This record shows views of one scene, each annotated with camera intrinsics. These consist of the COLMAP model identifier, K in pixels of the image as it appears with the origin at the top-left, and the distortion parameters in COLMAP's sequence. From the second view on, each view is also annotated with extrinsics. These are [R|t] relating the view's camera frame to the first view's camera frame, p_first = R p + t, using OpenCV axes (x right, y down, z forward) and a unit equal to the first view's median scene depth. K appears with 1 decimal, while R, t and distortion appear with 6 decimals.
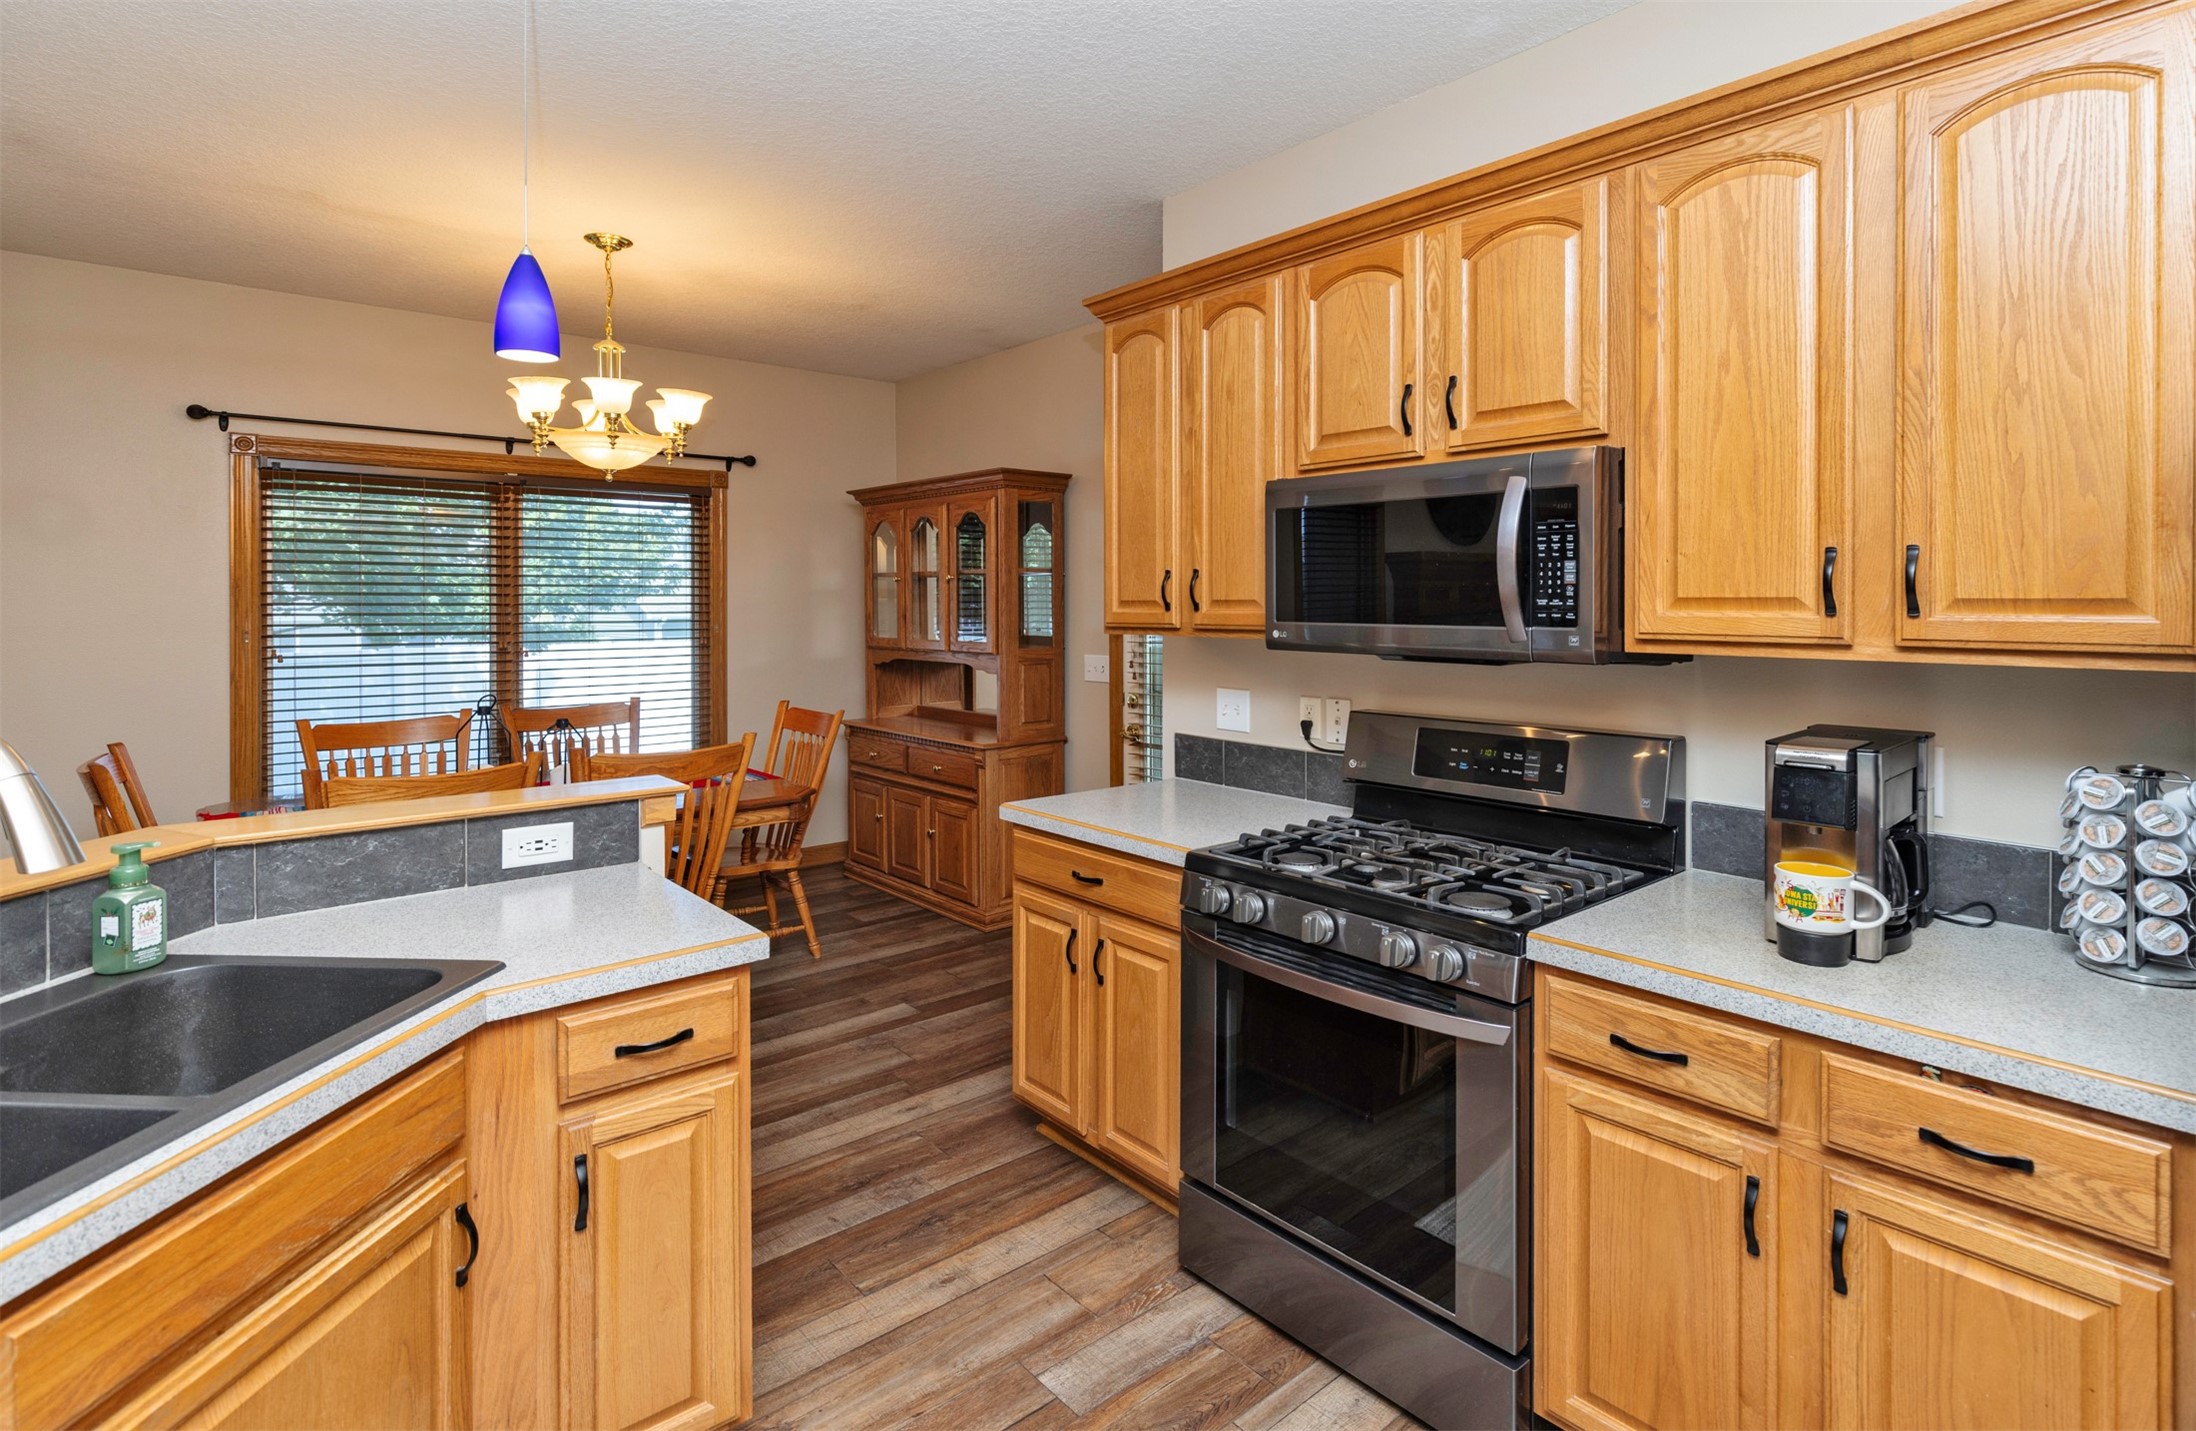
lens RADIAL K [[1050.5, 0, 1112.6], [0, 1050.5, 609.3], [0, 0, 1]] dist [-0.001969, -0.000335]
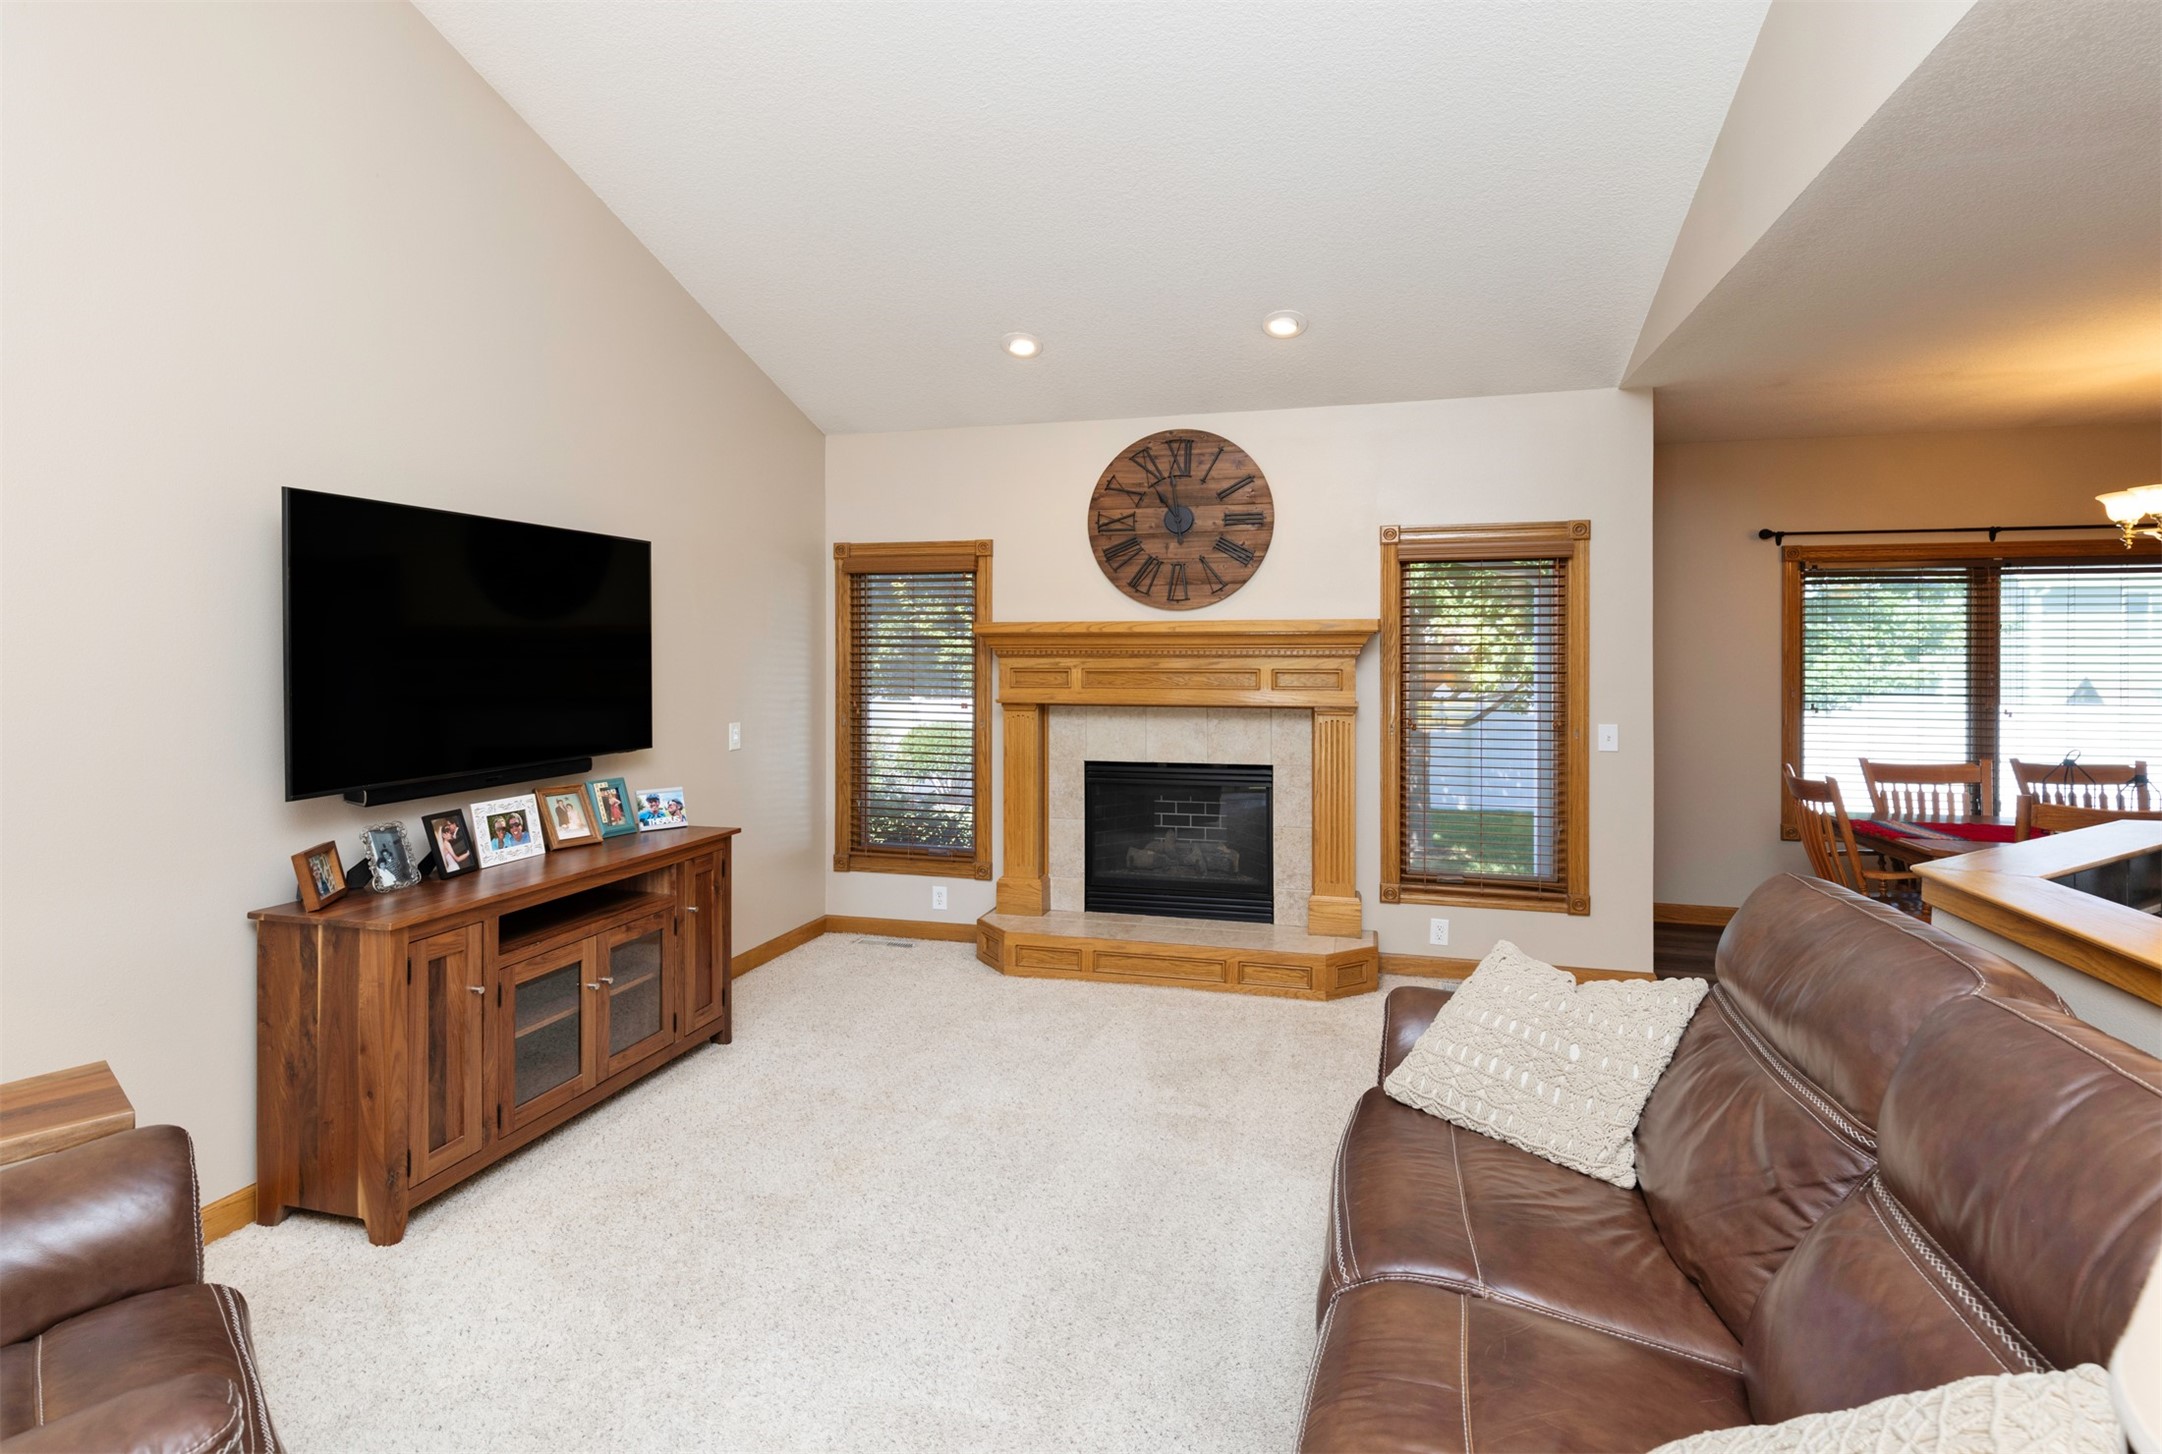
lens RADIAL K [[1048.6, 0, 1068.5], [0, 1048.6, 660.2], [0, 0, 1]] dist [0.003352, -0.000010]
pose [[0.565363, 0.007408, -0.824809, -0.203712], [-0.007969, 0.999962, 0.003519, -0.013459], [0.824804, 0.004583, 0.565401, -0.514477]]
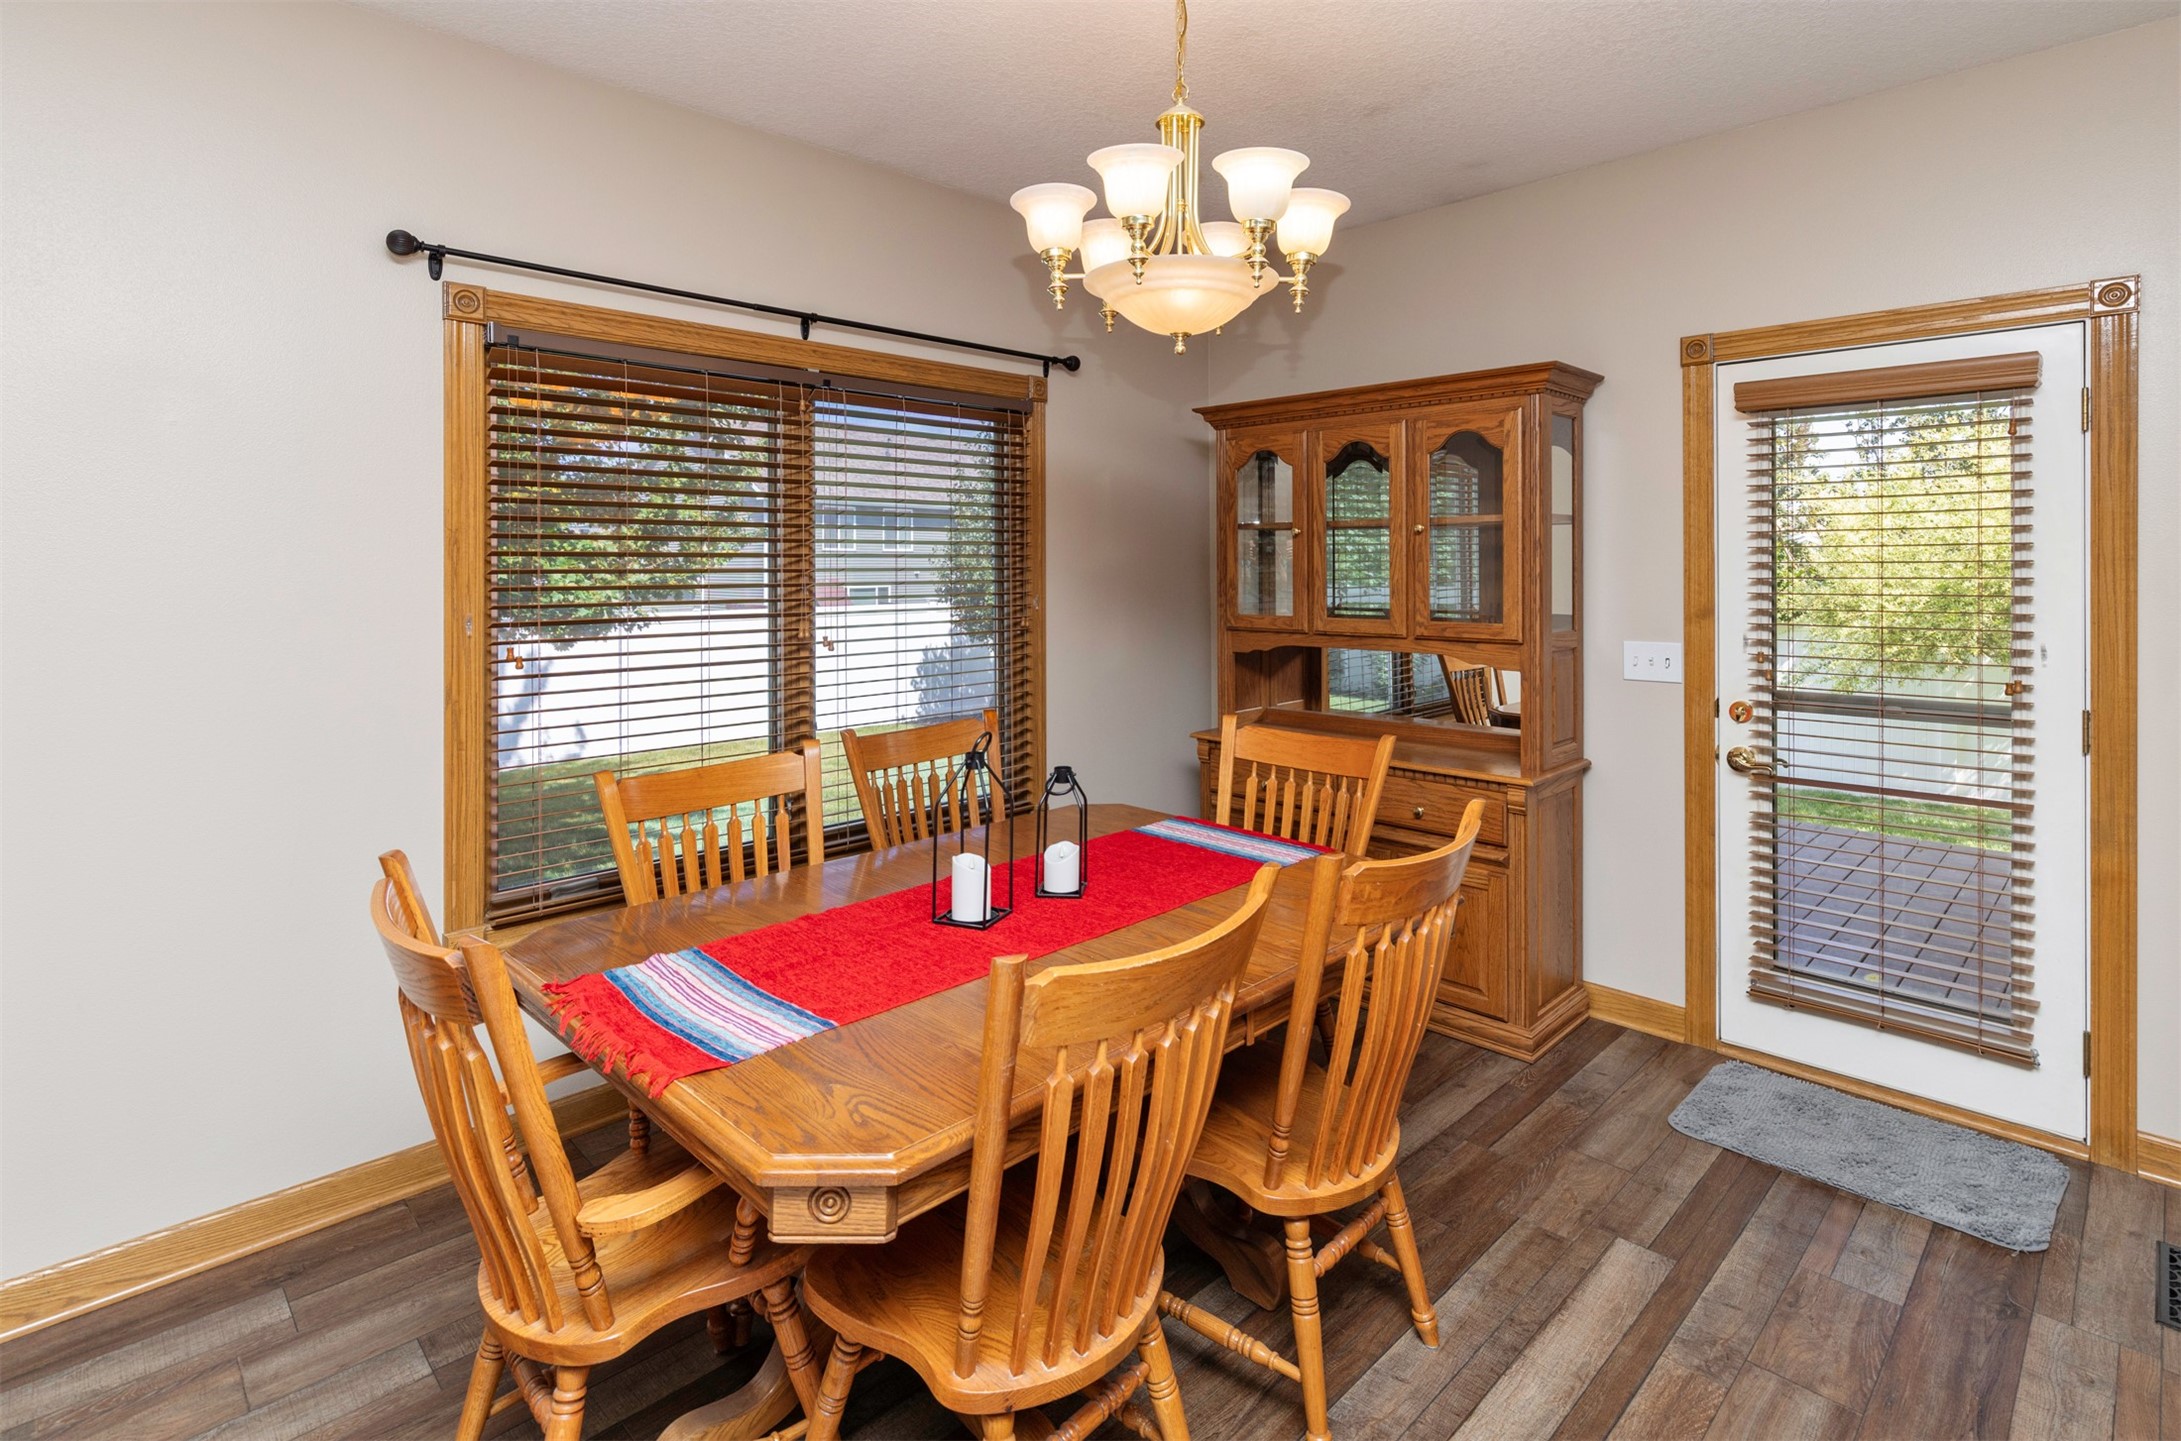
lens RADIAL K [[1077.8, 0, 1033.3], [0, 1077.8, 560.3], [0, 0, 1]] dist [-0.008469, -0.000740]
pose [[0.999539, -0.002404, 0.030249, -0.475570], [0.002674, 0.999957, -0.008894, -0.004620], [-0.030227, 0.008971, 0.999503, 0.345985]]
